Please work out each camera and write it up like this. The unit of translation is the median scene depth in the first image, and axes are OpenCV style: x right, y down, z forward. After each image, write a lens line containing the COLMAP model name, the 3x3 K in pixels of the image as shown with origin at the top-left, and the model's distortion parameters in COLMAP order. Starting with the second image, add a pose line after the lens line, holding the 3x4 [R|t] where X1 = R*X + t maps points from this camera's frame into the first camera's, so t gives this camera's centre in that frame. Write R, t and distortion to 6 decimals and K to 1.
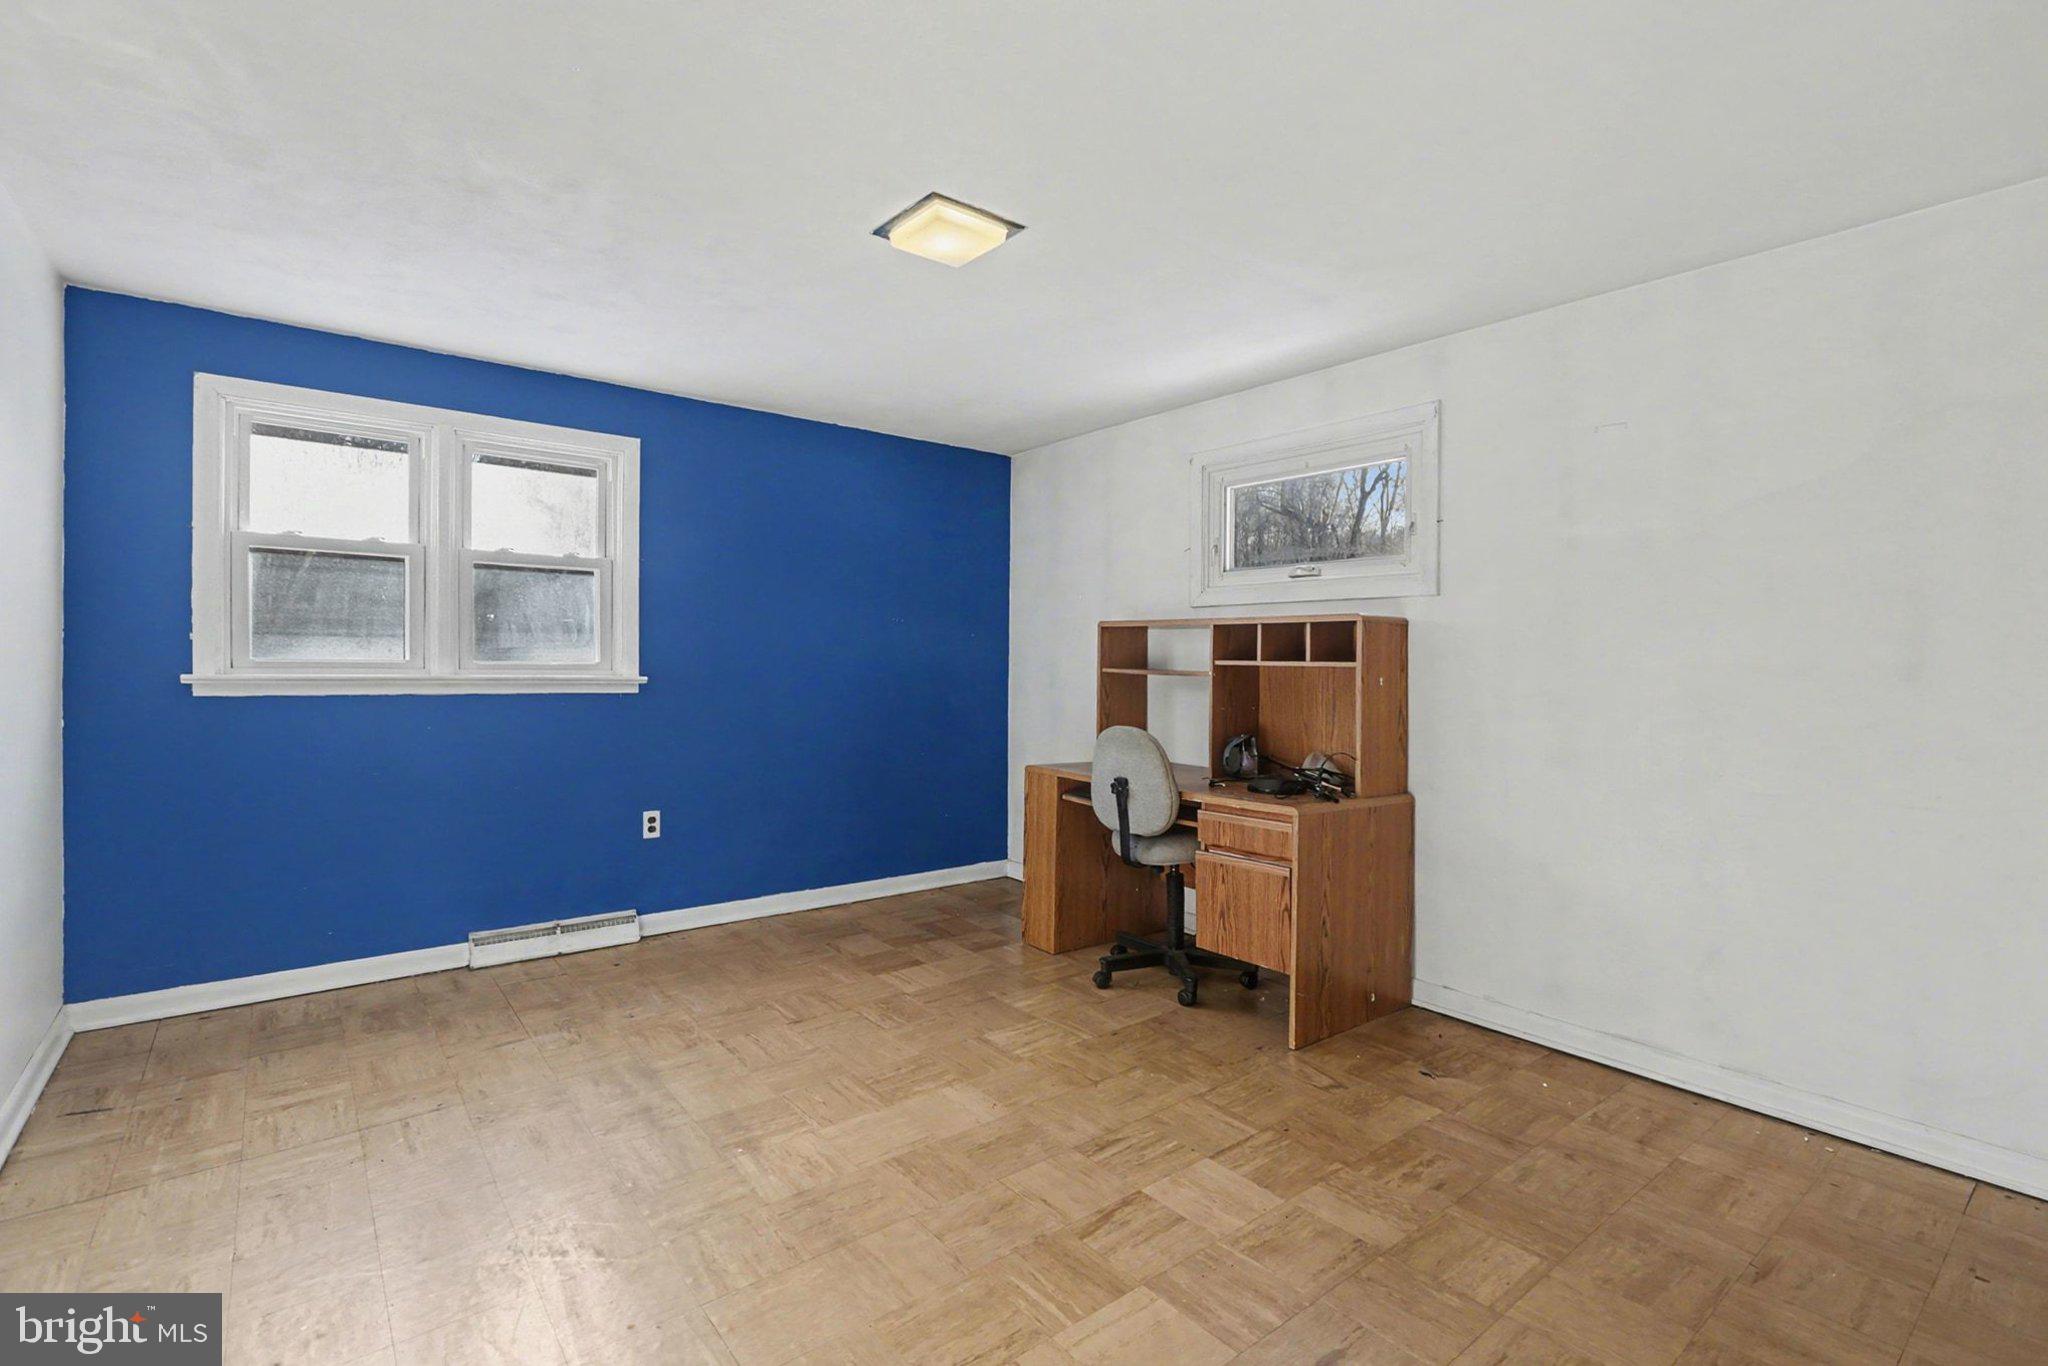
lens RADIAL K [[937.8, 0, 1024.0], [0, 937.8, 683.0], [0, 0, 1]] dist [-0.000639, 0.000046]
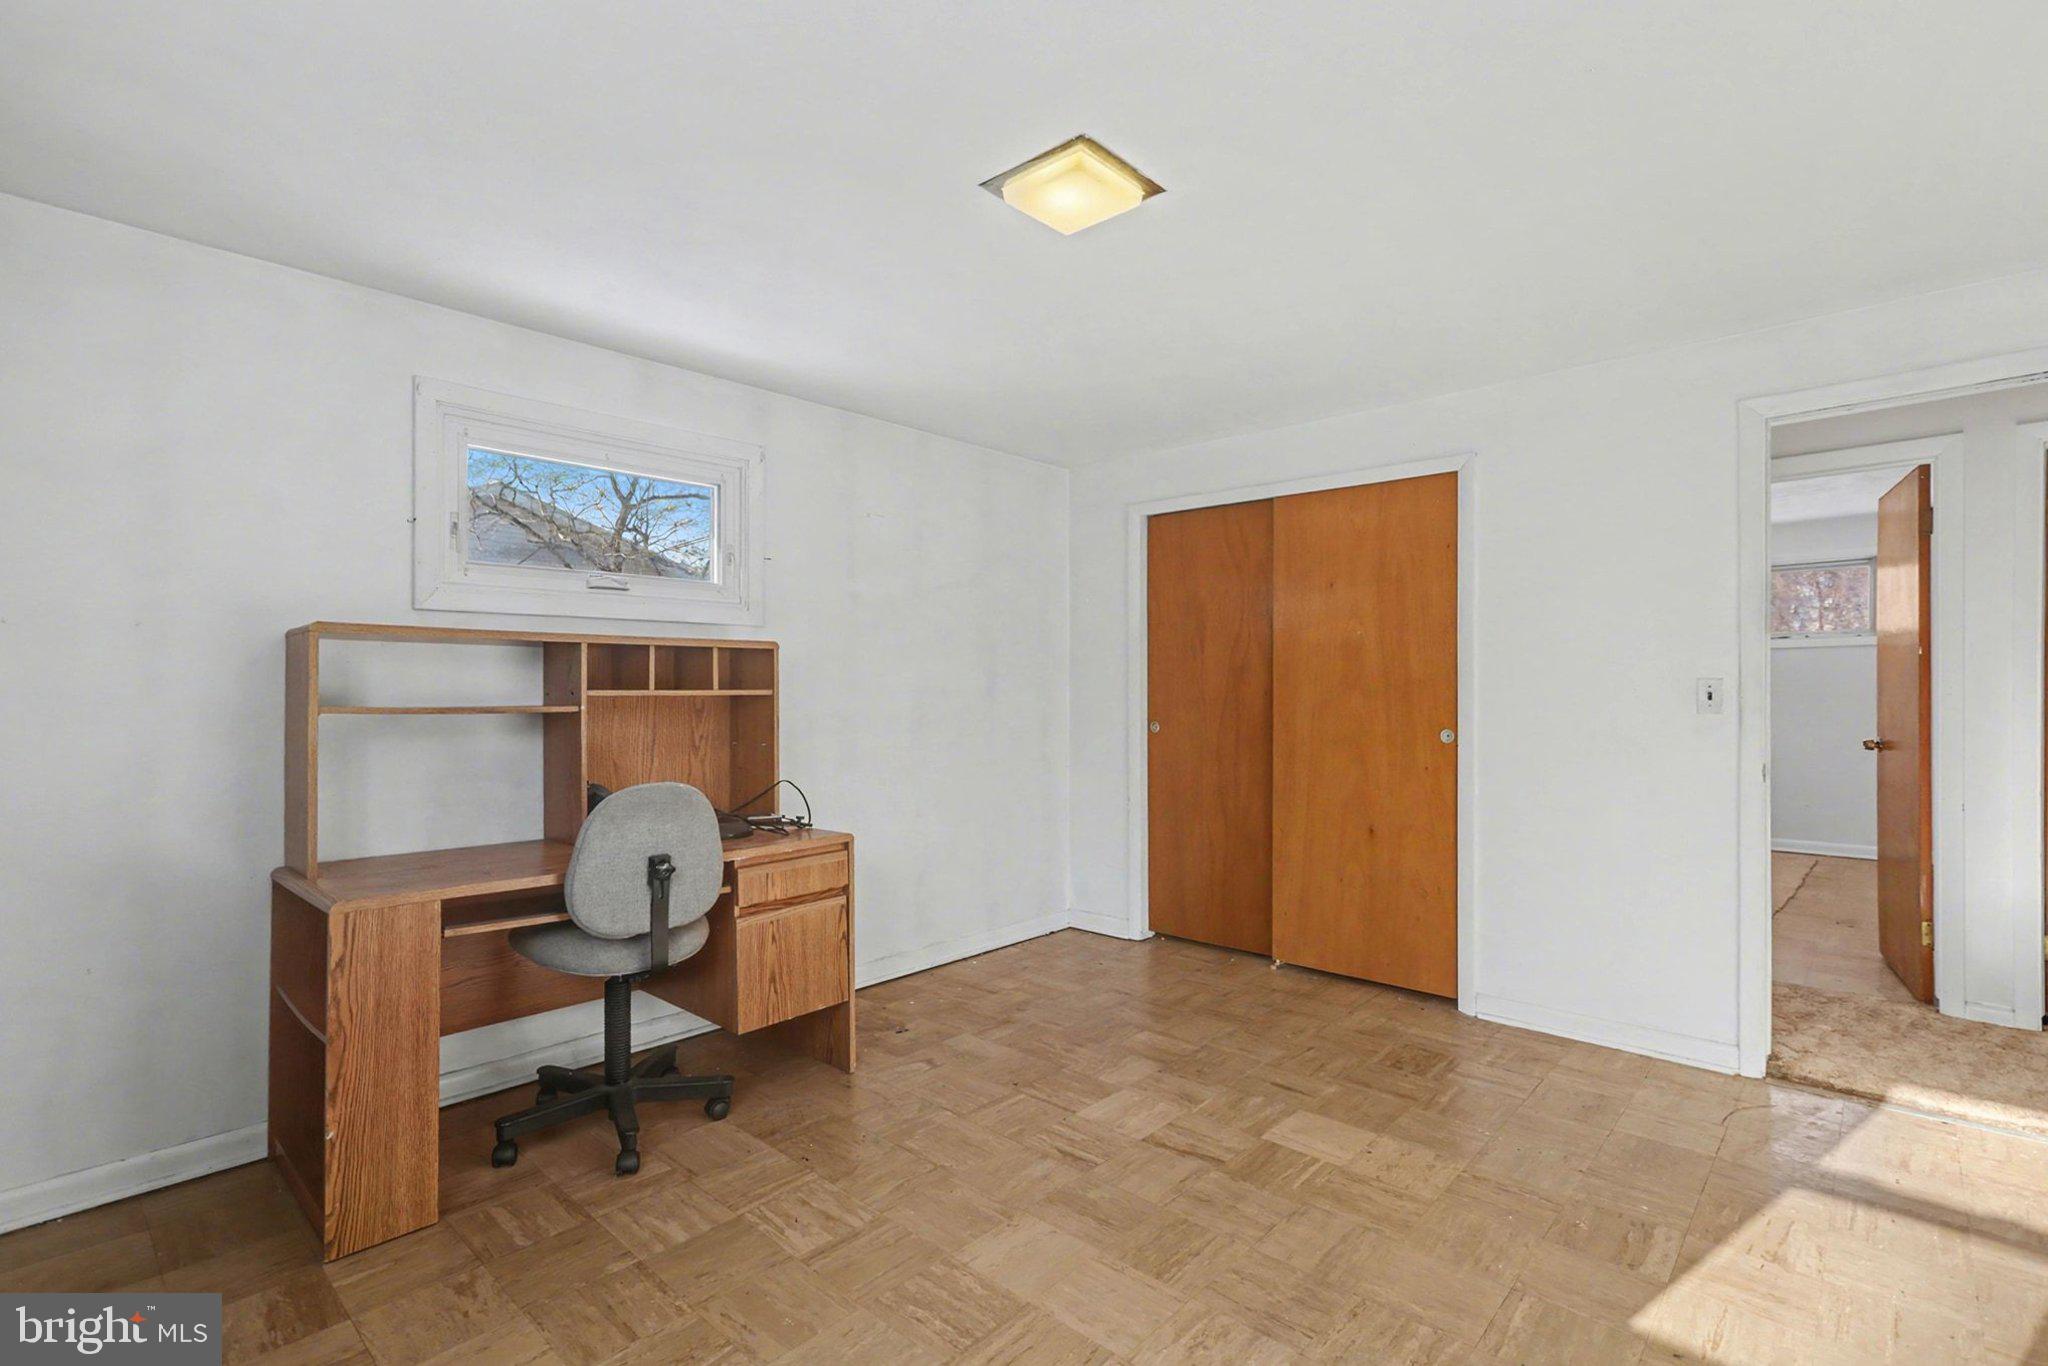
lens RADIAL K [[948.9, 0, 1024.0], [0, 948.9, 683.0], [0, 0, 1]] dist [0.001454, 0.000002]
pose [[-0.156963, -0.000737, 0.987604, -0.767170], [0.024781, 0.999682, 0.004685, -0.030757], [-0.987293, 0.025209, -0.156895, 0.981834]]
